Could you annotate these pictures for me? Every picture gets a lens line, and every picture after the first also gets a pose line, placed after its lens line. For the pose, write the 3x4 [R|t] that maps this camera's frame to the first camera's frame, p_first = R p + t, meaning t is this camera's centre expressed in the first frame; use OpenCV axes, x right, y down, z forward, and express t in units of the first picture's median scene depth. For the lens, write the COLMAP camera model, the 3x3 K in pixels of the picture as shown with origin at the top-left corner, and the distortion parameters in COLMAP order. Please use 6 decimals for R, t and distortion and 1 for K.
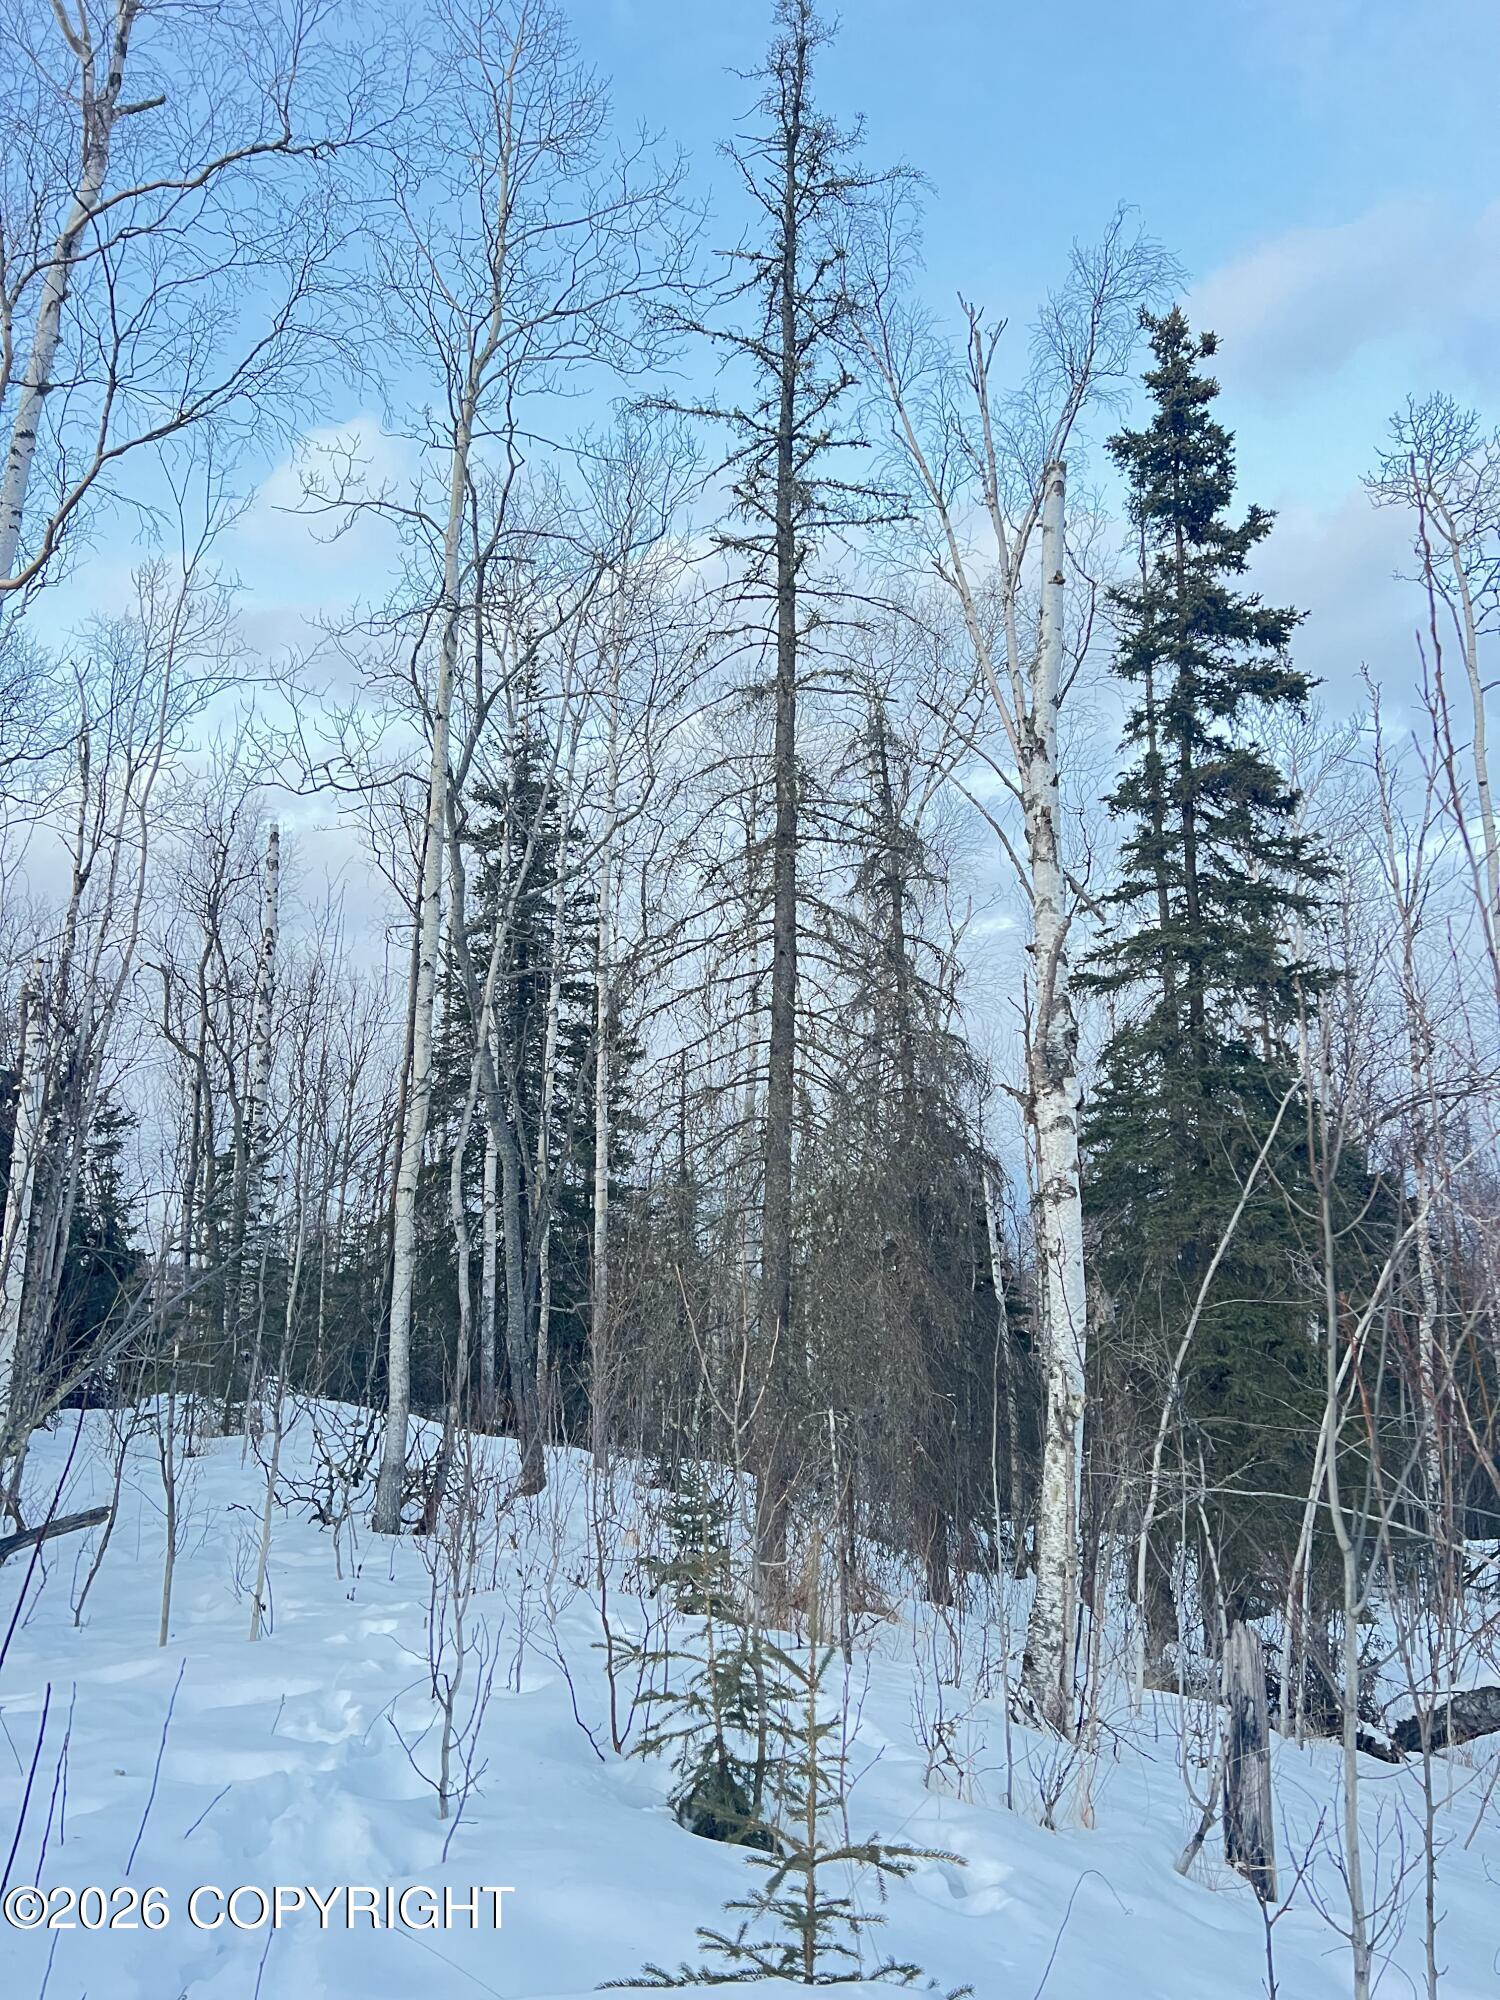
lens RADIAL K [[1531.5, 0, 743.4], [0, 1531.5, 1008.7], [0, 0, 1]] dist [0.066215, -0.073929]
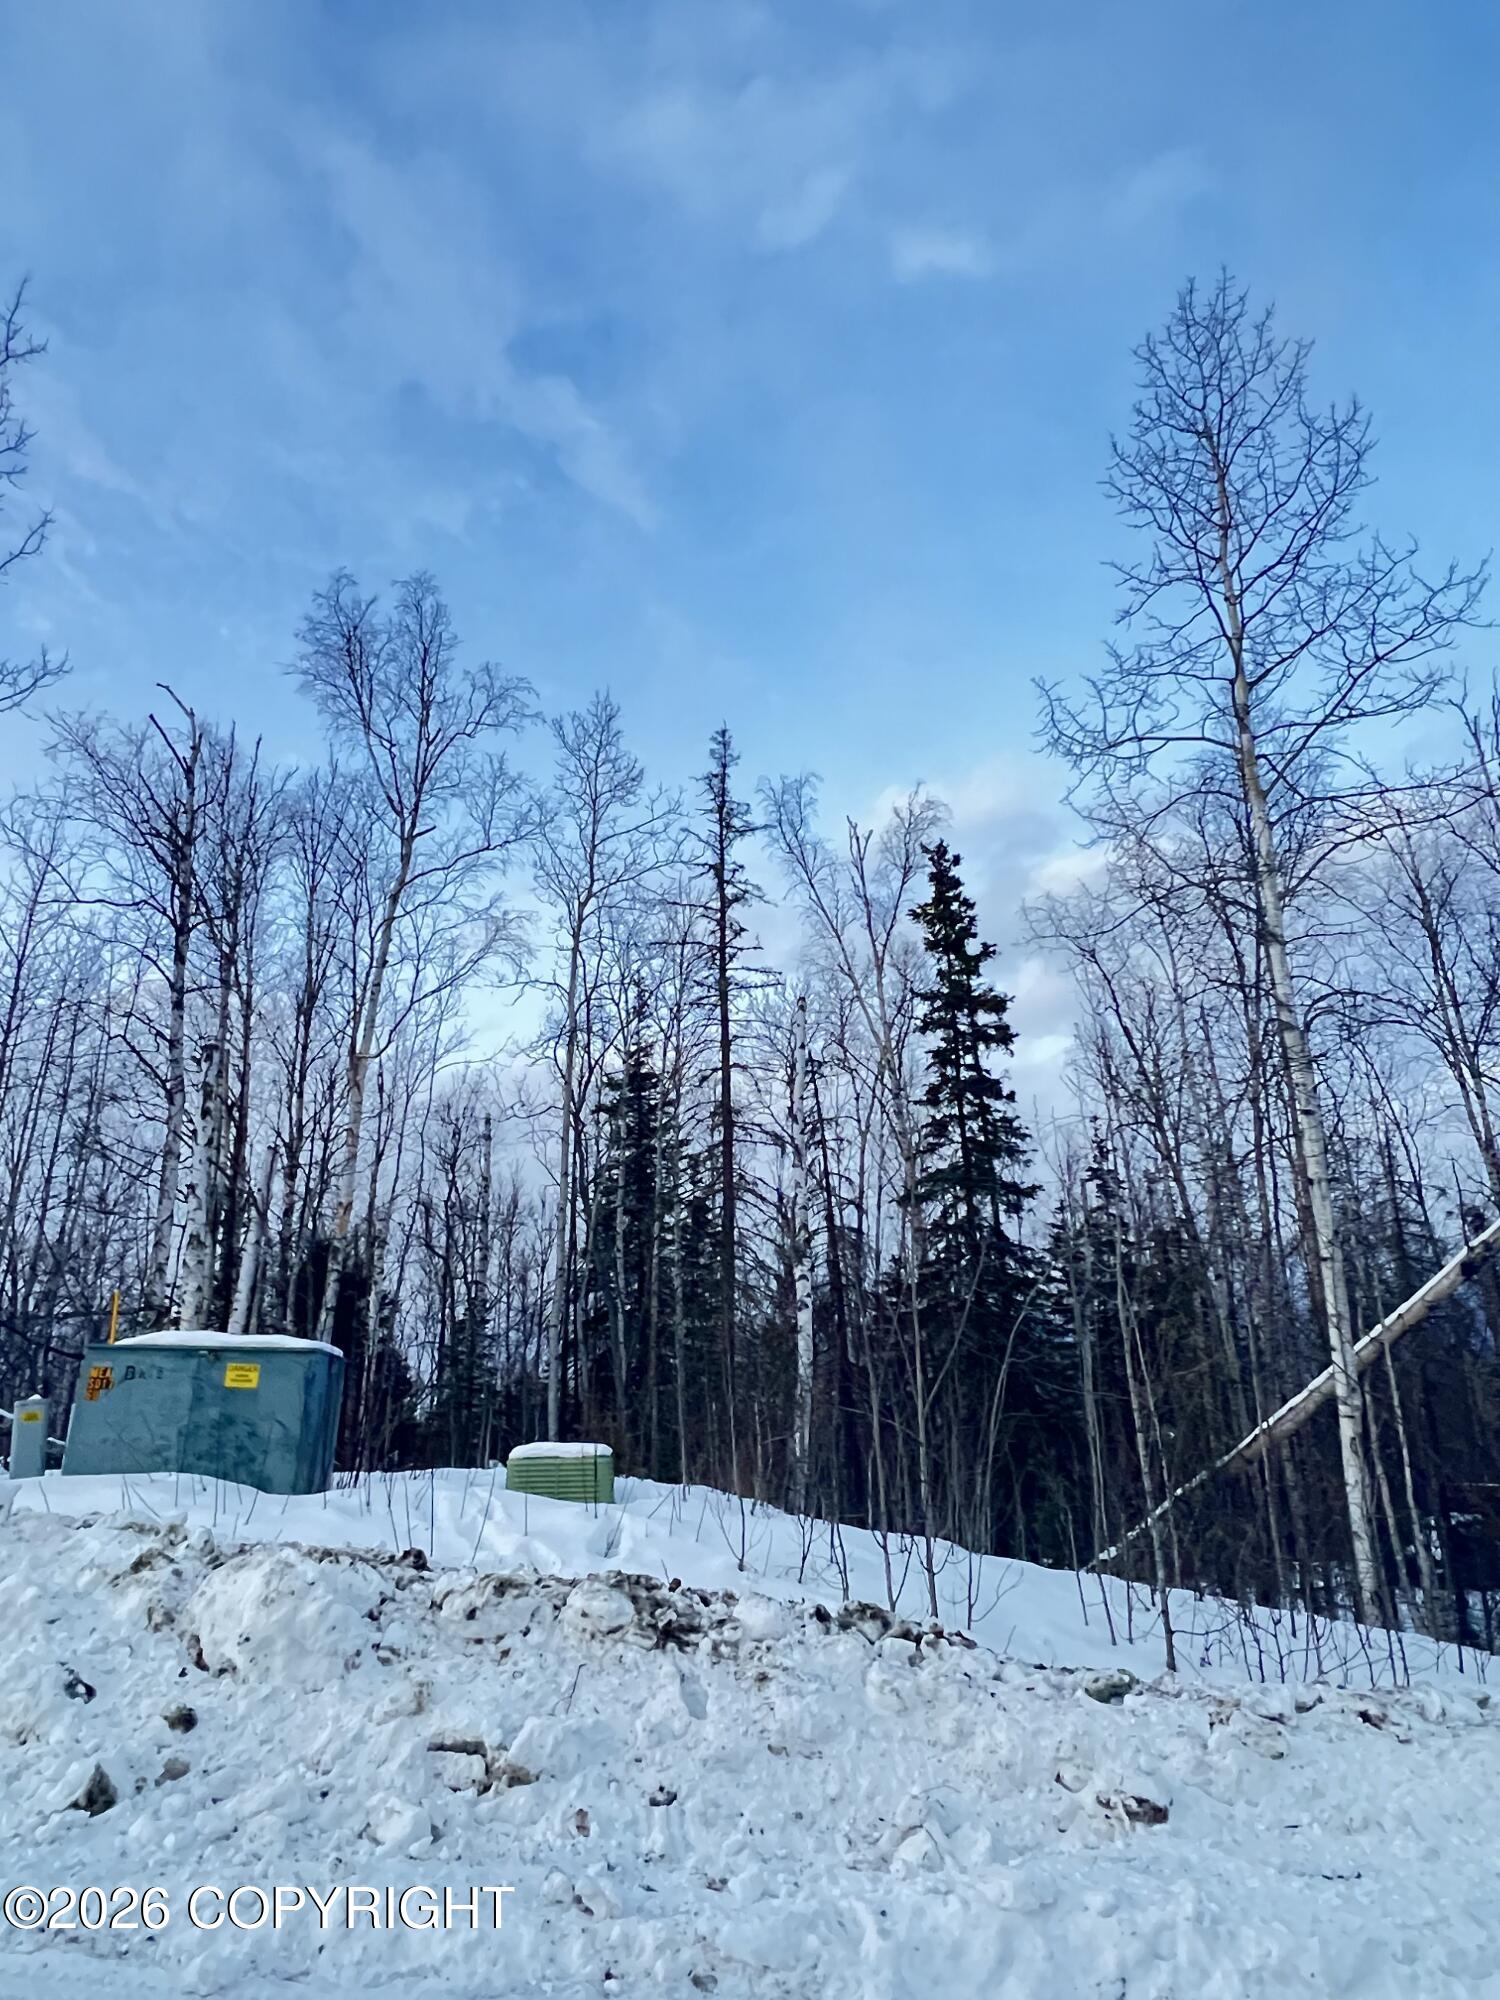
lens RADIAL K [[1231.7, 0, 750.0], [0, 1231.7, 1000.0], [0, 0, 1]] dist [-0.000413, -0.002794]
pose [[0.994644, -0.064736, -0.080573, 0.162338], [0.051491, 0.986288, -0.156795, -0.029345], [0.089618, 0.151807, 0.984339, -0.528058]]
